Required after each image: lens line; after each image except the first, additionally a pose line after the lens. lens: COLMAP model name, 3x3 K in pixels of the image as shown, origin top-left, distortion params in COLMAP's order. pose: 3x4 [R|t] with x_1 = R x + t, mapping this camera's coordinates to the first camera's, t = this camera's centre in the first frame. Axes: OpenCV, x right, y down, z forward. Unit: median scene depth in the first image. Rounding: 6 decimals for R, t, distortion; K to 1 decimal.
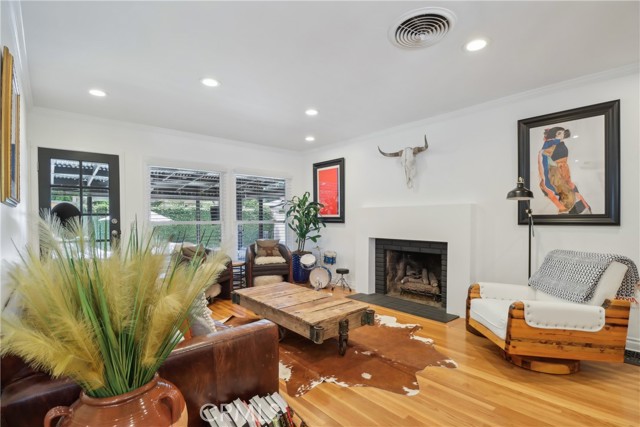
lens RADIAL K [[312.4, 0, 328.6], [0, 312.4, 220.6], [0, 0, 1]] dist [-0.013606, -0.002053]
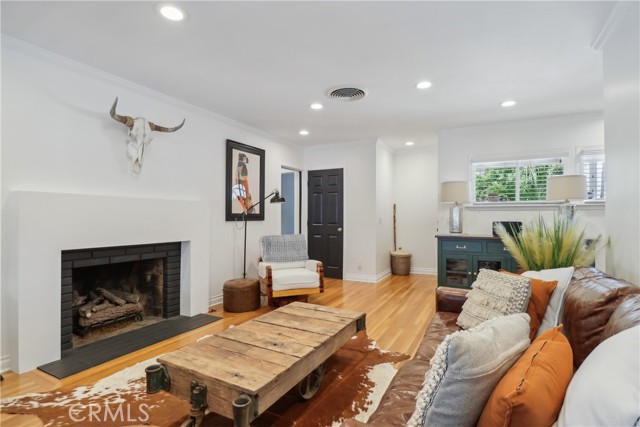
lens RADIAL K [[314.1, 0, 322.5], [0, 314.1, 213.6], [0, 0, 1]] dist [0.003412, 0.000268]
pose [[-0.338031, 0.011698, 0.941062, -0.785960], [0.007279, 0.999925, -0.009815, -0.001493], [-0.941107, 0.003533, -0.338091, 1.148758]]
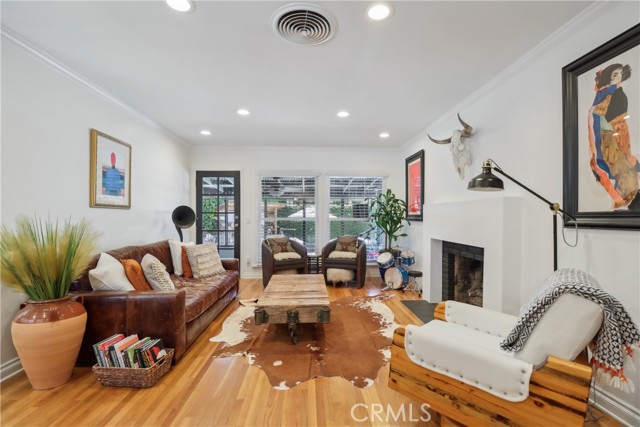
lens RADIAL K [[312.4, 0, 325.4], [0, 312.4, 214.6], [0, 0, 1]] dist [-0.013606, -0.002053]
pose [[0.776166, 0.001861, -0.630526, 0.680202], [-0.008705, 0.999932, -0.007765, -0.004424], [0.630468, 0.011515, 0.776129, 0.195833]]
